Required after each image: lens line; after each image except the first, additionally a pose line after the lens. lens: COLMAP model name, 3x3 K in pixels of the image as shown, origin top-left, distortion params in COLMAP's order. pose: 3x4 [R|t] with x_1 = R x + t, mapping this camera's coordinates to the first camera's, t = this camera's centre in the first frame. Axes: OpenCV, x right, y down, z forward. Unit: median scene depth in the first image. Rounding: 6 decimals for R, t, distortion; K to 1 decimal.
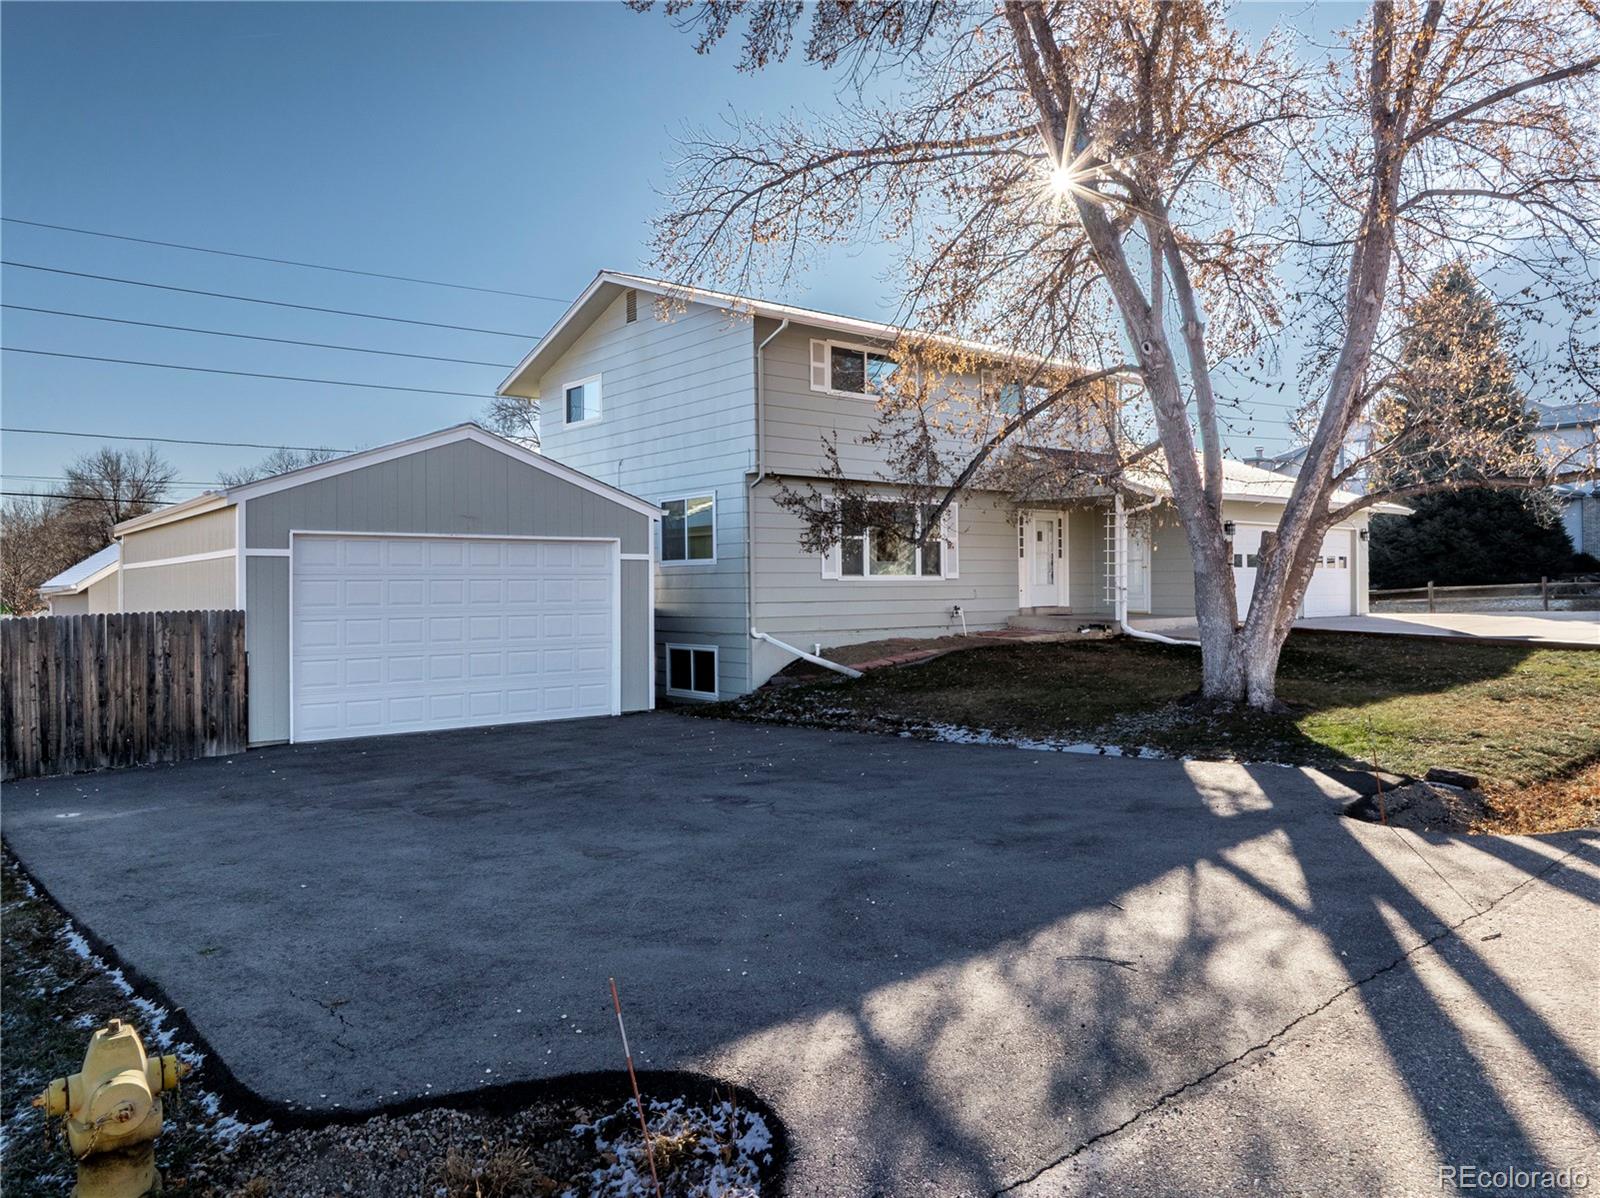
lens RADIAL K [[1122.5, 0, 800.0], [0, 1122.5, 599.0], [0, 0, 1]] dist [-0.032069, 0.000116]
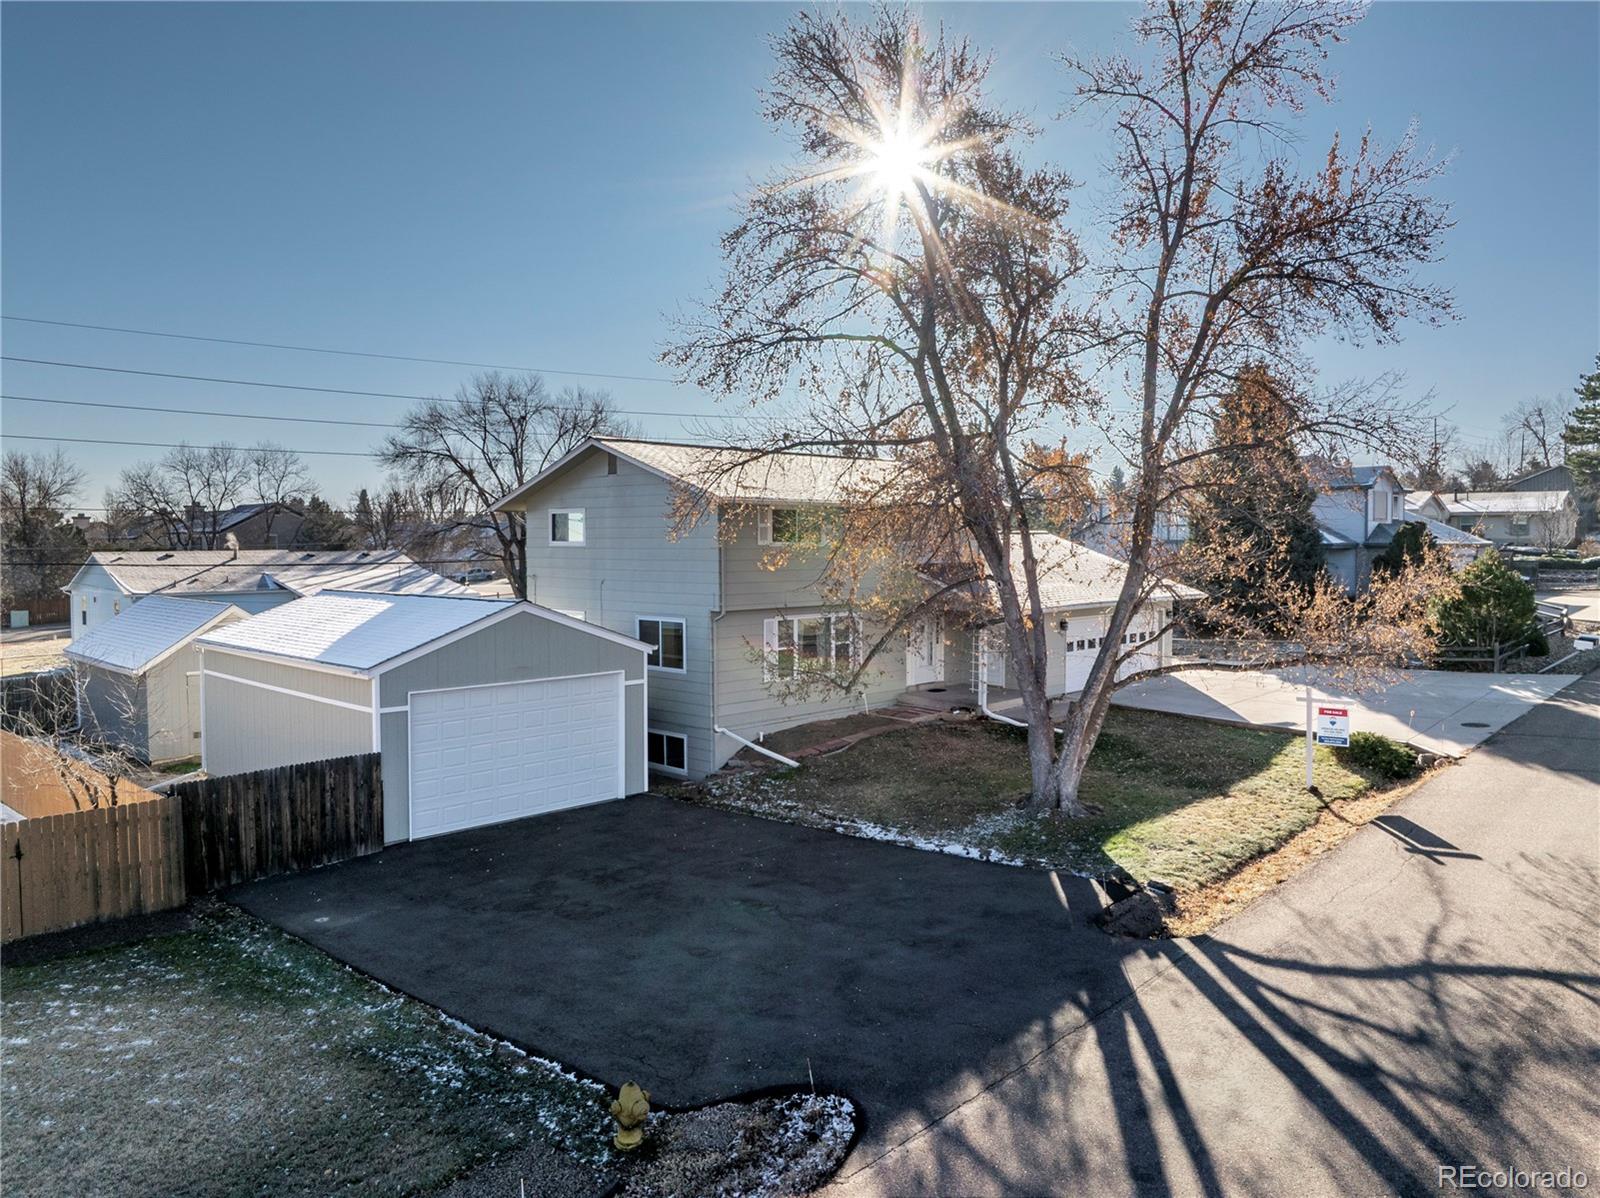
lens RADIAL K [[1122.5, 0, 800.0], [0, 1122.5, 599.0], [0, 0, 1]] dist [-0.032069, 0.000116]
pose [[0.993414, 0.001911, 0.114562, -0.132065], [-0.006811, 0.999078, 0.042392, -0.252124], [-0.114376, -0.042893, 0.992511, -0.474327]]
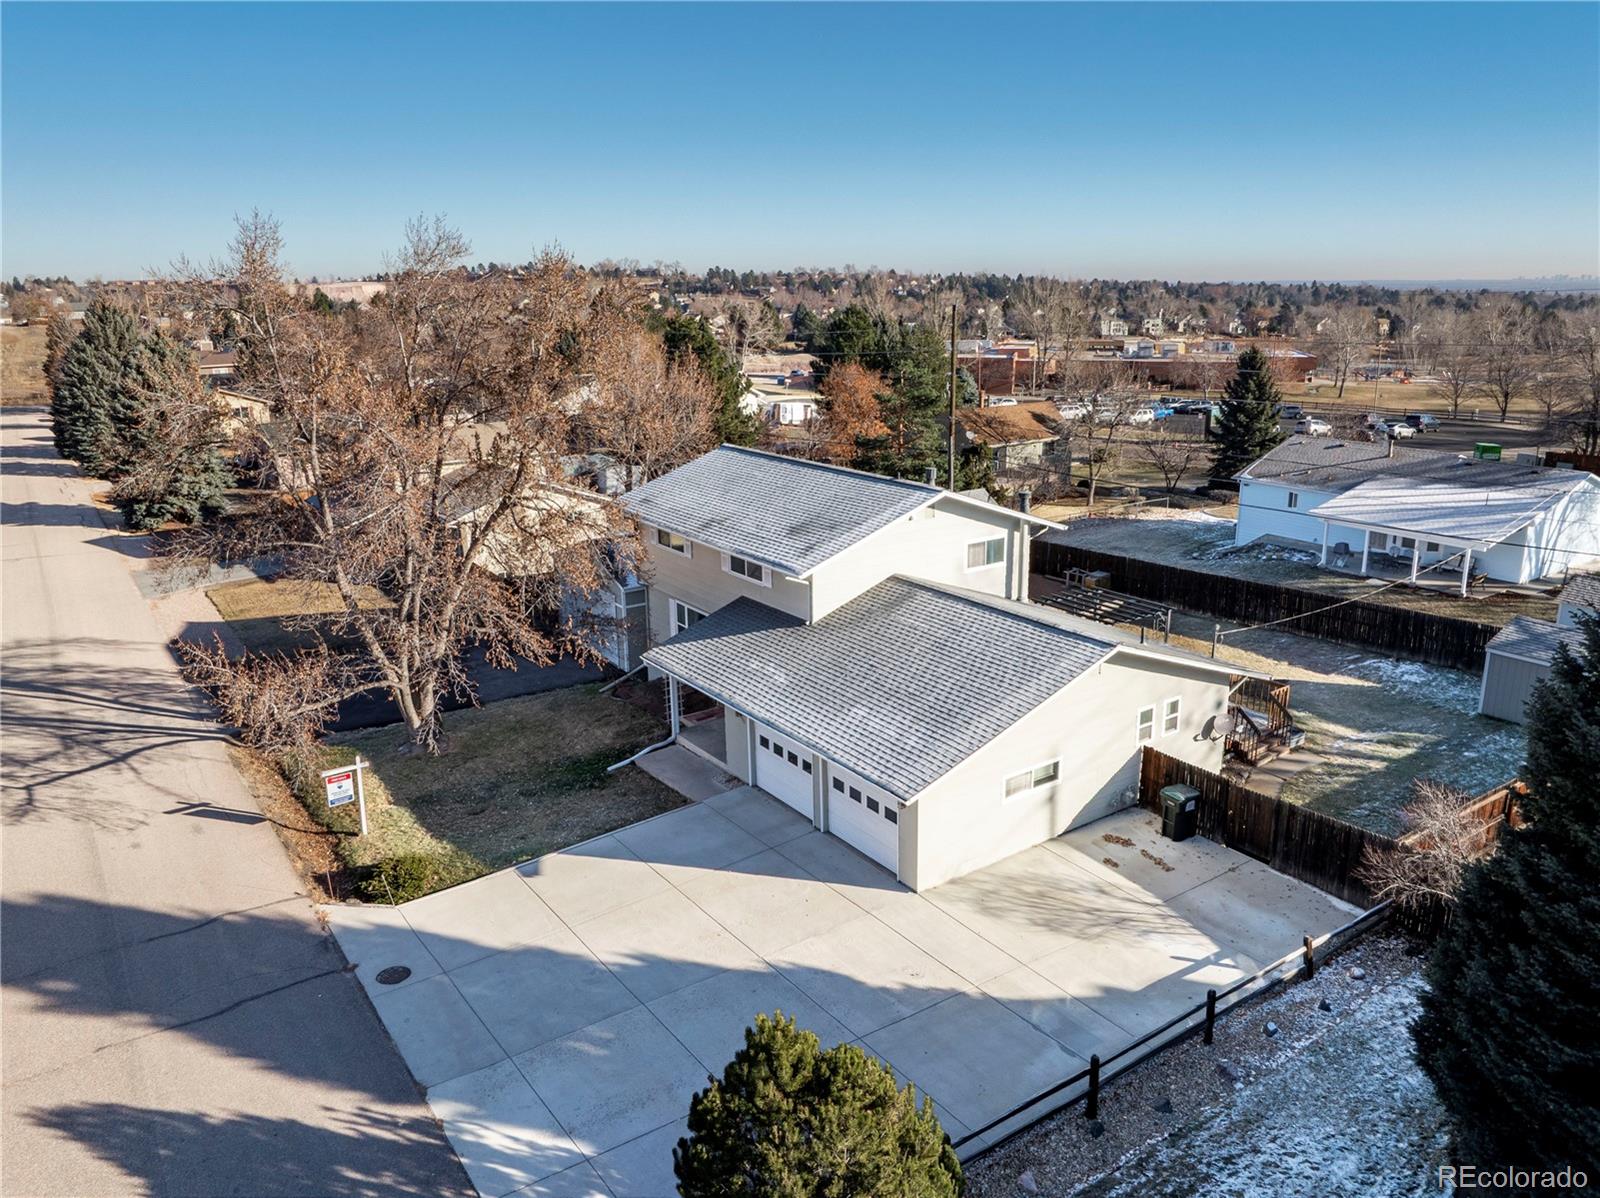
lens RADIAL K [[1122.5, 0, 800.0], [0, 1122.5, 599.0], [0, 0, 1]] dist [-0.032069, 0.000116]
pose [[-0.077401, 0.269241, -0.959958, 2.551384], [0.001402, 0.962875, 0.269946, -0.852712], [0.996999, 0.019548, -0.074905, 1.987894]]
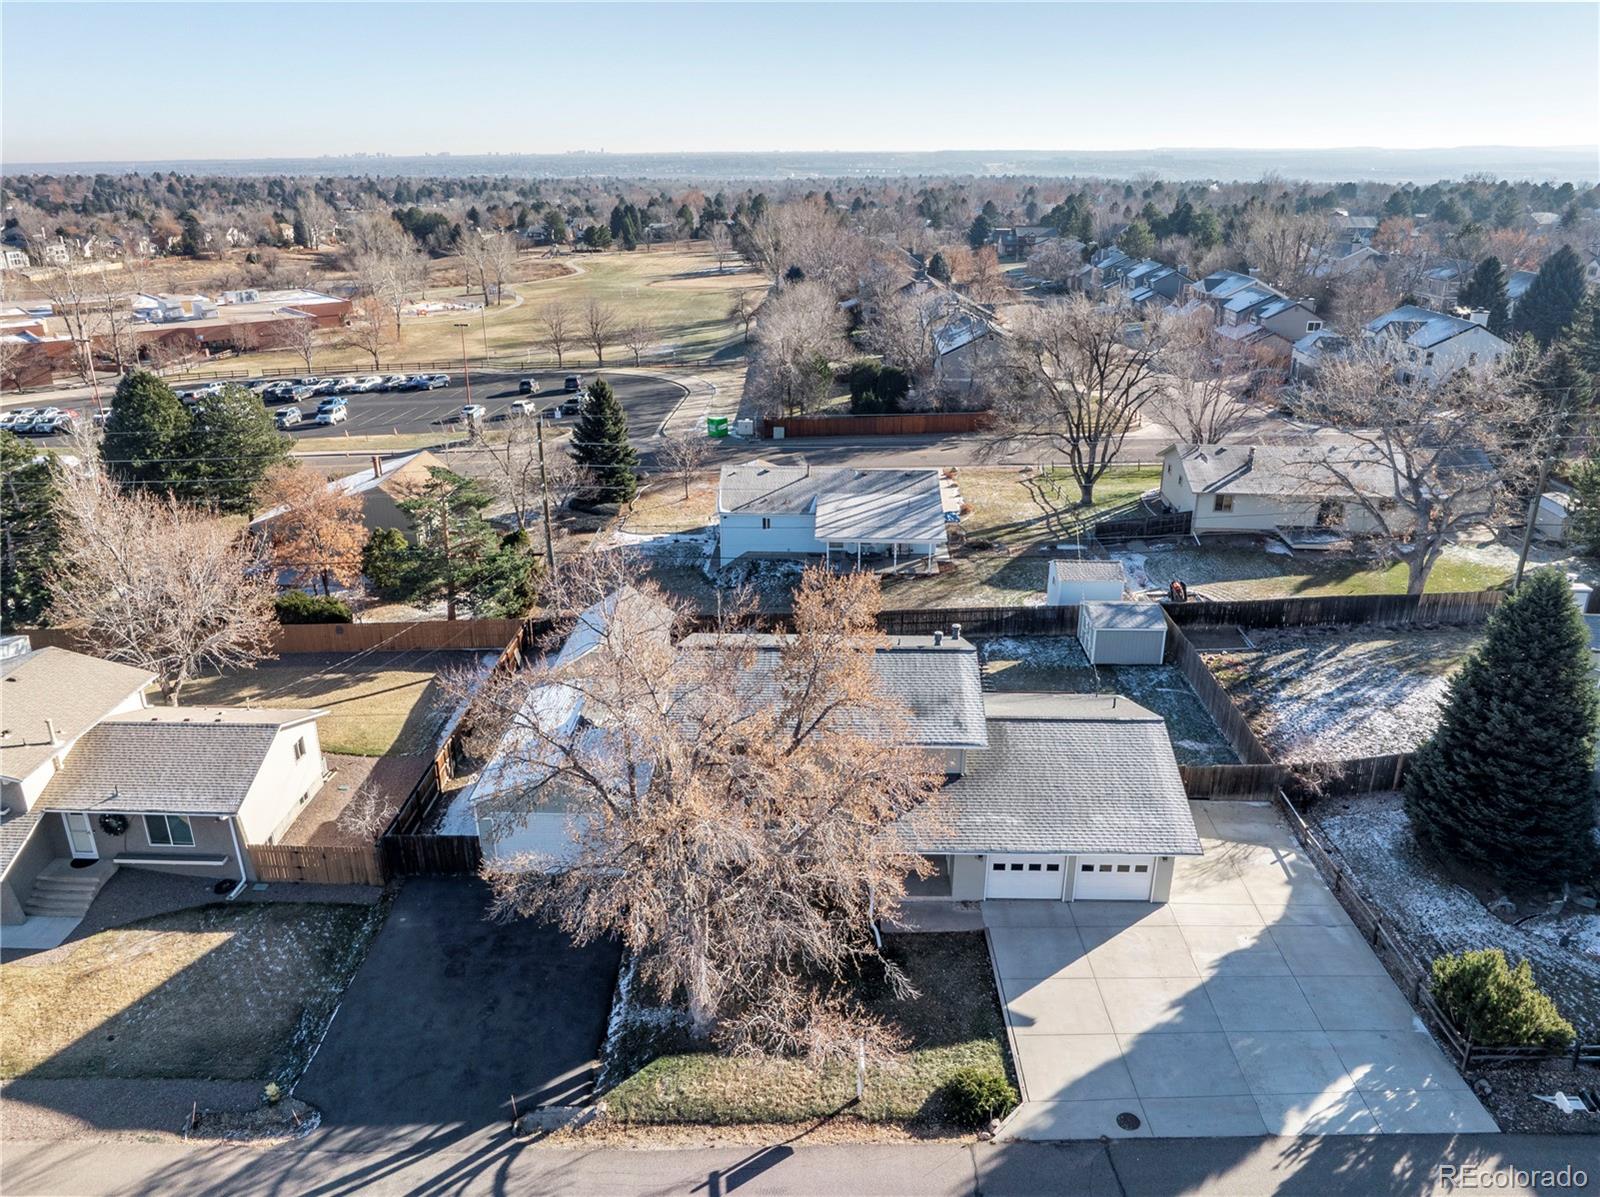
lens RADIAL K [[1139.7, 0, 800.0], [0, 1139.7, 598.5], [0, 0, 1]] dist [-0.055241, -0.002811]
pose [[0.746841, 0.236226, -0.621632, 1.937435], [0.001109, 0.934337, 0.356389, -1.727475], [0.665002, -0.266855, 0.697539, -0.394799]]
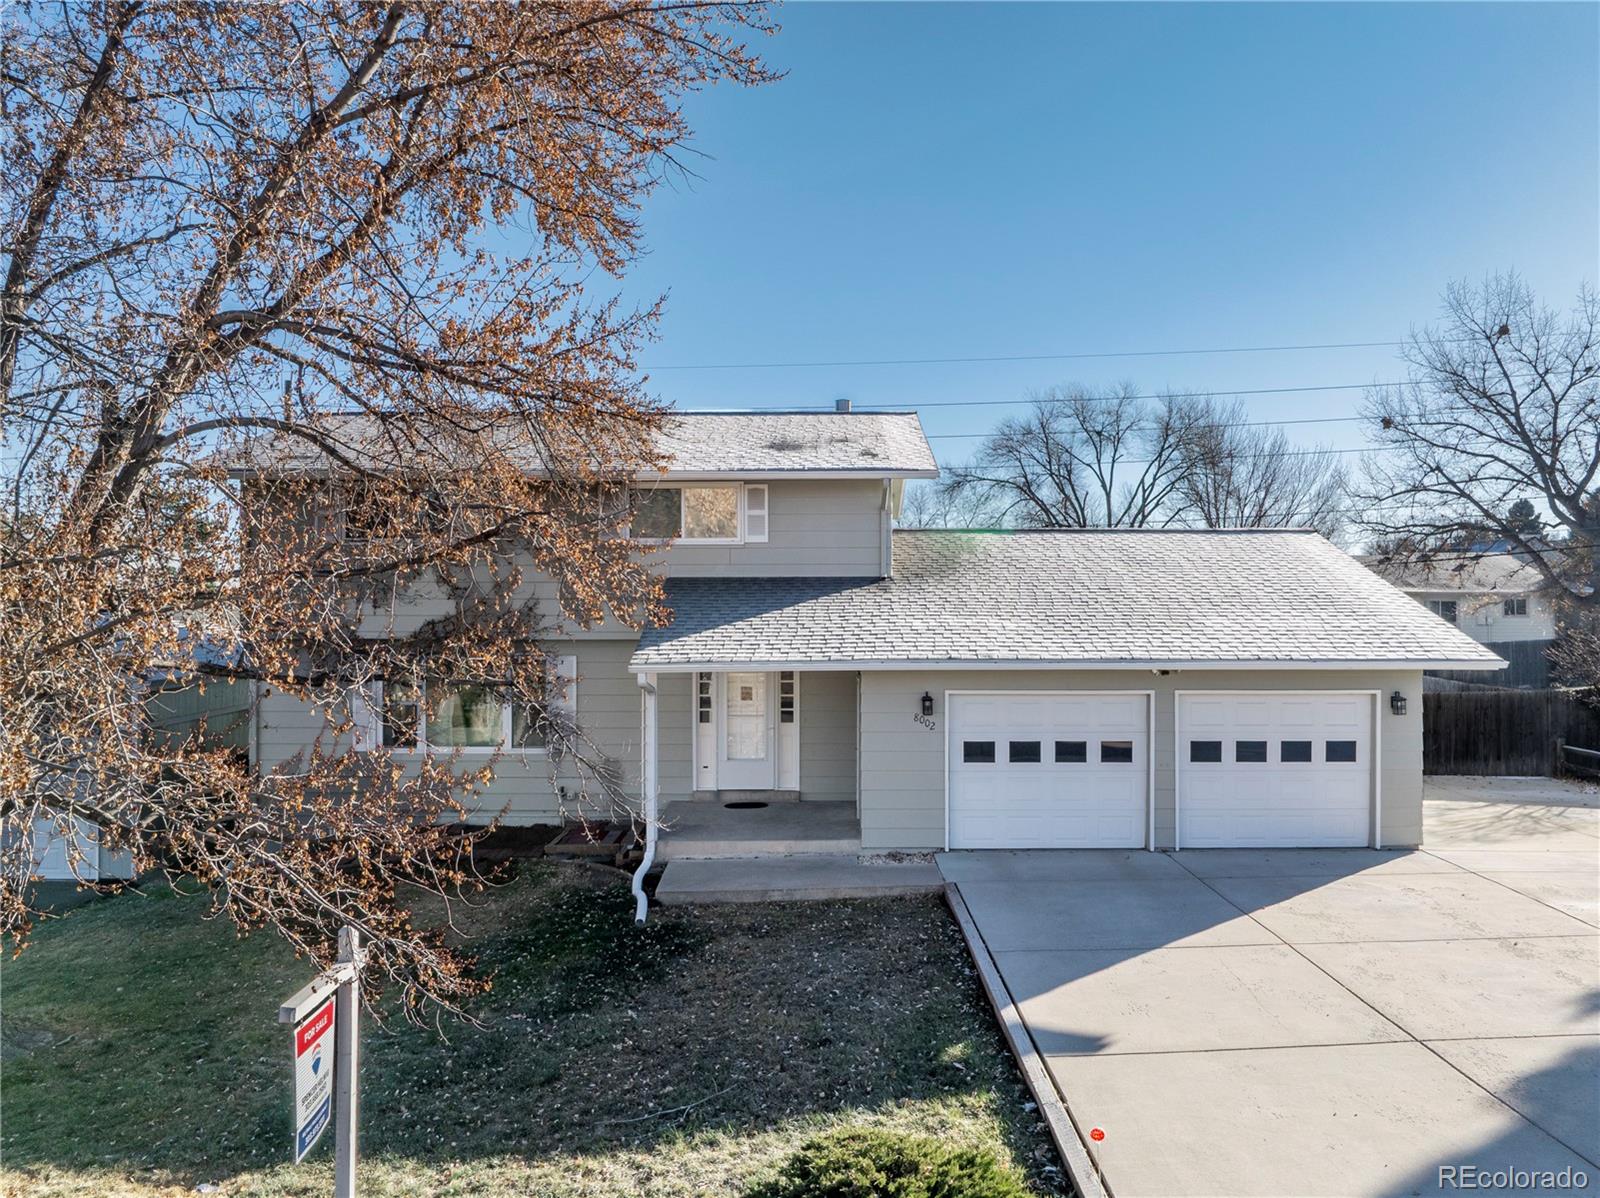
lens RADIAL K [[1134.1, 0, 800.0], [0, 1134.1, 599.0], [0, 0, 1]] dist [-0.094045, -0.000666]
pose [[0.751455, 0.007660, -0.659740, 1.281221], [-0.009554, 0.999954, 0.000727, -0.206496], [0.659715, 0.005757, 0.751494, 0.824029]]
